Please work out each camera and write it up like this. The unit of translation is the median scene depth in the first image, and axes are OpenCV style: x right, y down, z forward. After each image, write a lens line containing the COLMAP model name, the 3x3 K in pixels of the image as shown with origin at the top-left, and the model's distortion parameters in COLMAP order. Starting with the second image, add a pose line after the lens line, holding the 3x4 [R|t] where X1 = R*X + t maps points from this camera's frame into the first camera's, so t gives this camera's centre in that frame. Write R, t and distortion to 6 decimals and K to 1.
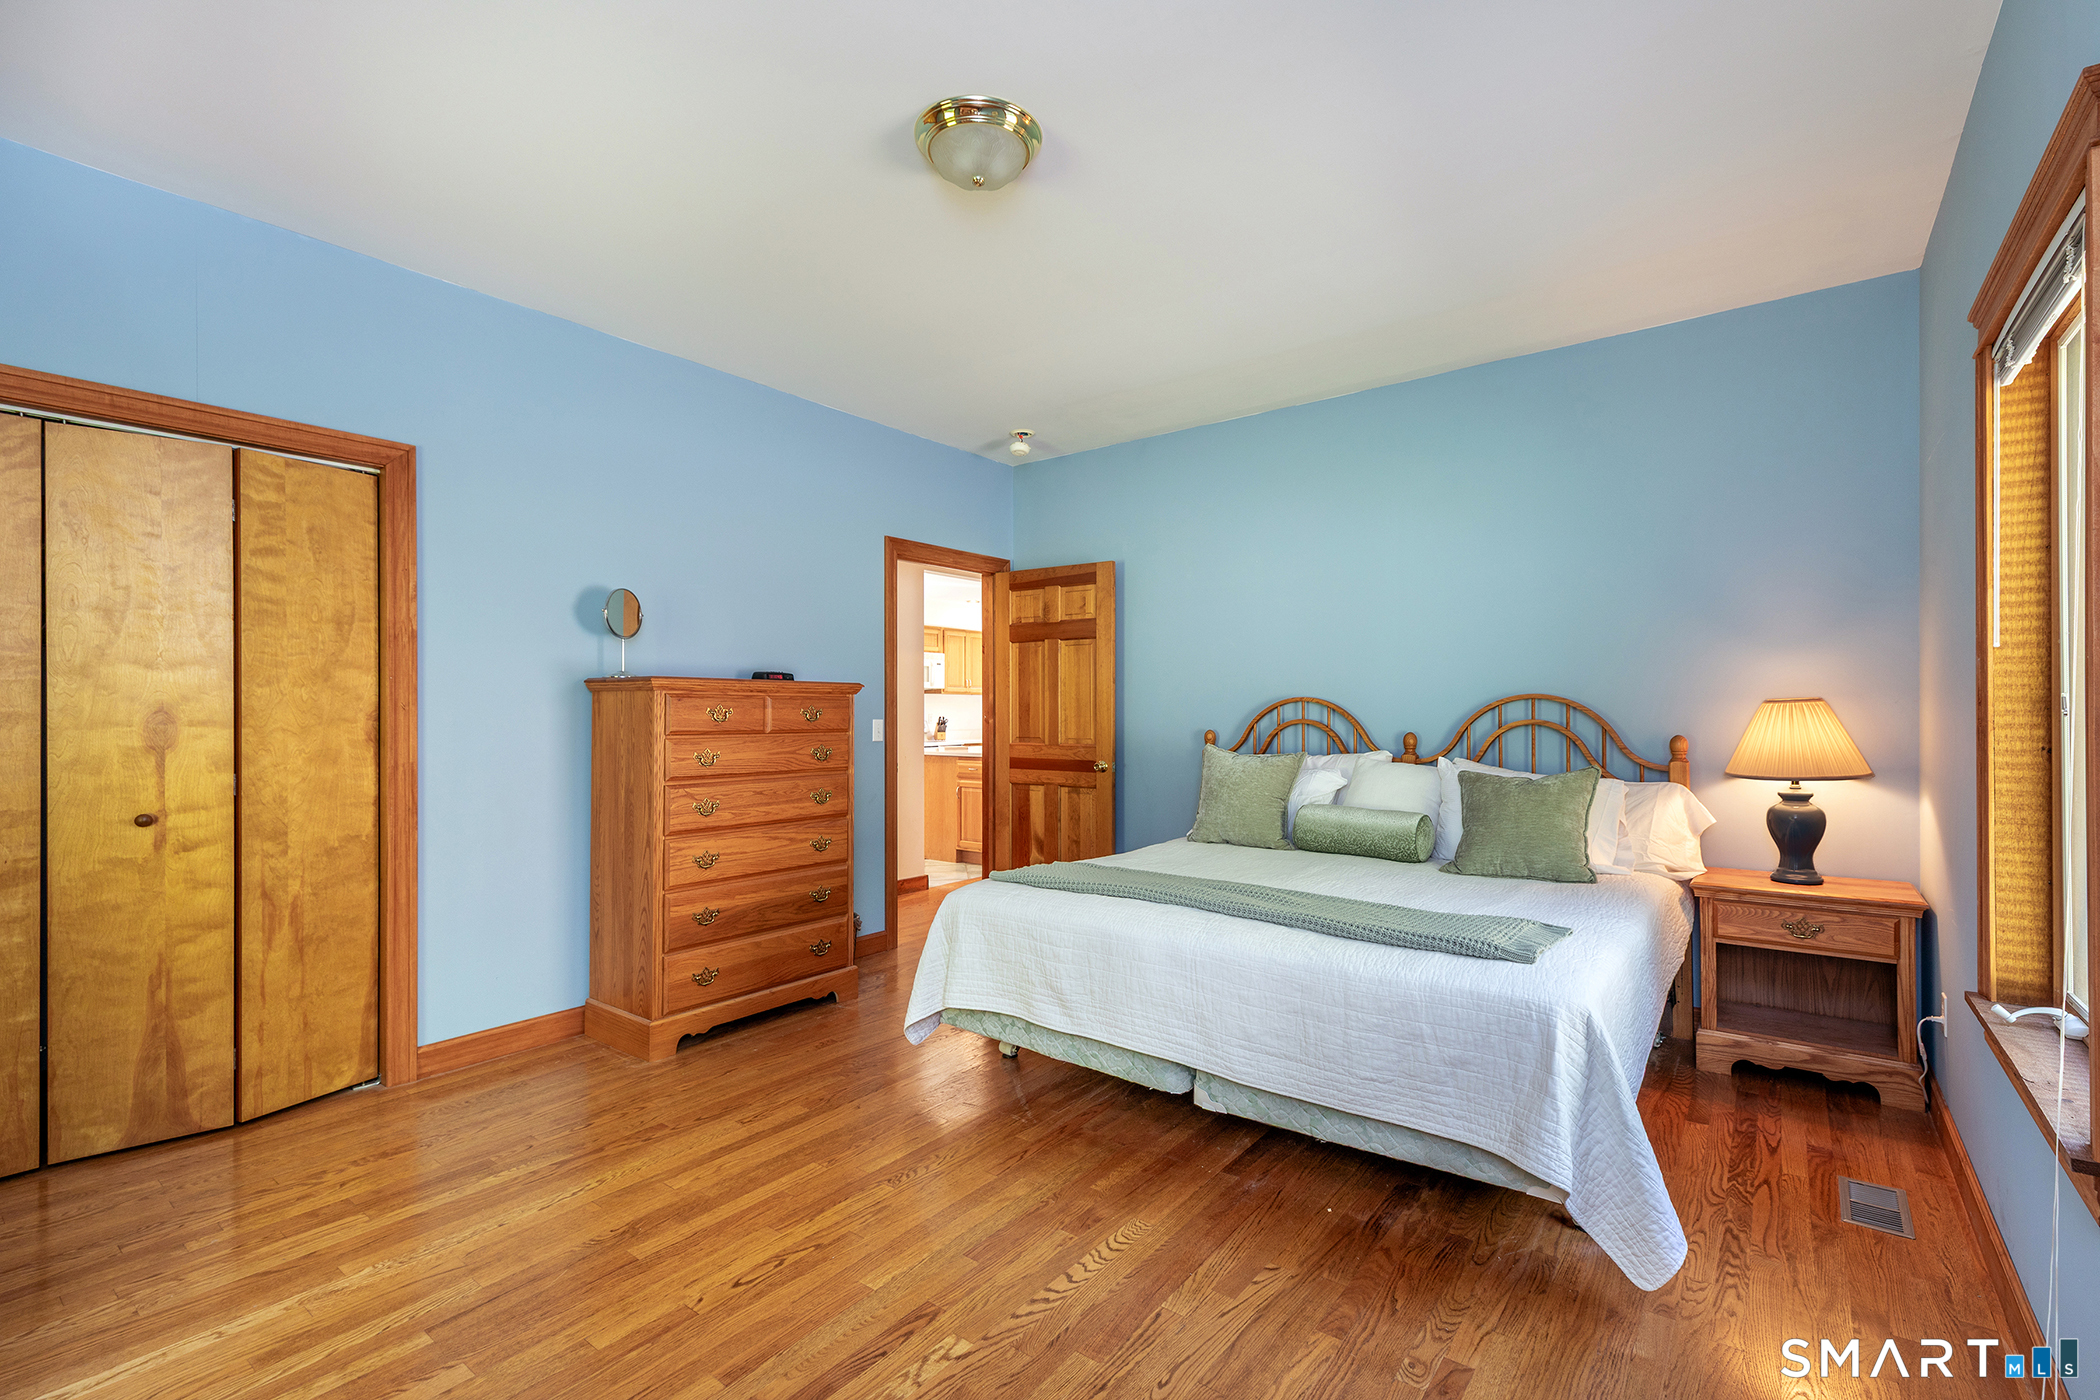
lens RADIAL K [[949.8, 0, 1052.6], [0, 949.8, 705.9], [0, 0, 1]] dist [0.020509, -0.008185]
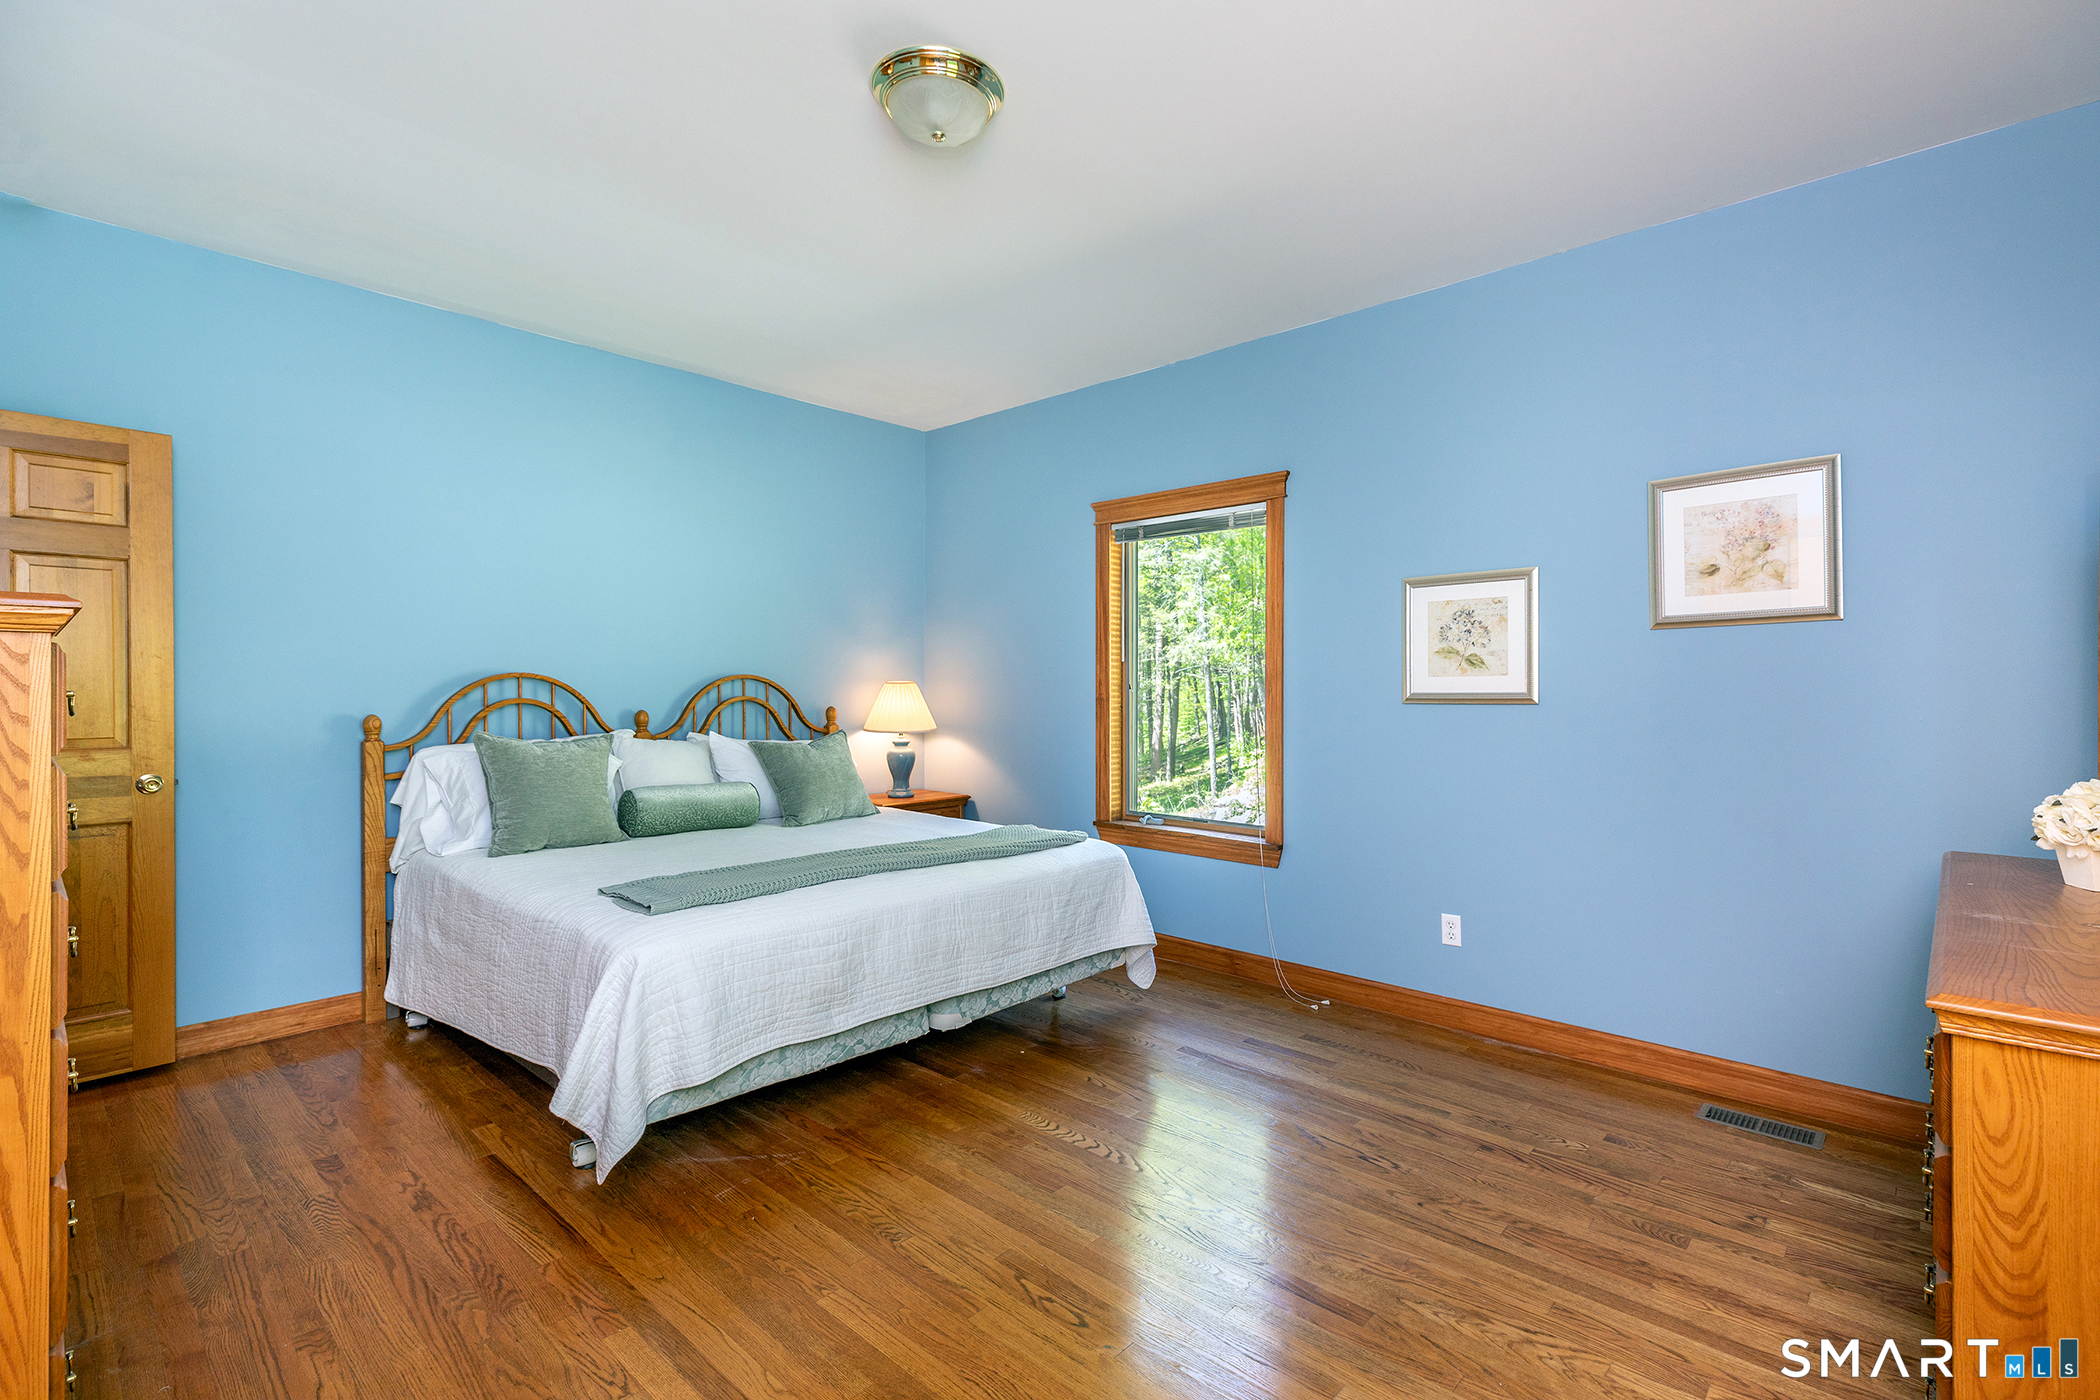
lens RADIAL K [[949.8, 0, 1100.0], [0, 949.8, 692.8], [0, 0, 1]] dist [0.020509, -0.008185]
pose [[0.051036, -0.002315, 0.998694, -0.767352], [-0.003802, 0.999990, 0.002513, 0.006038], [-0.998690, -0.003925, 0.051027, 0.589727]]
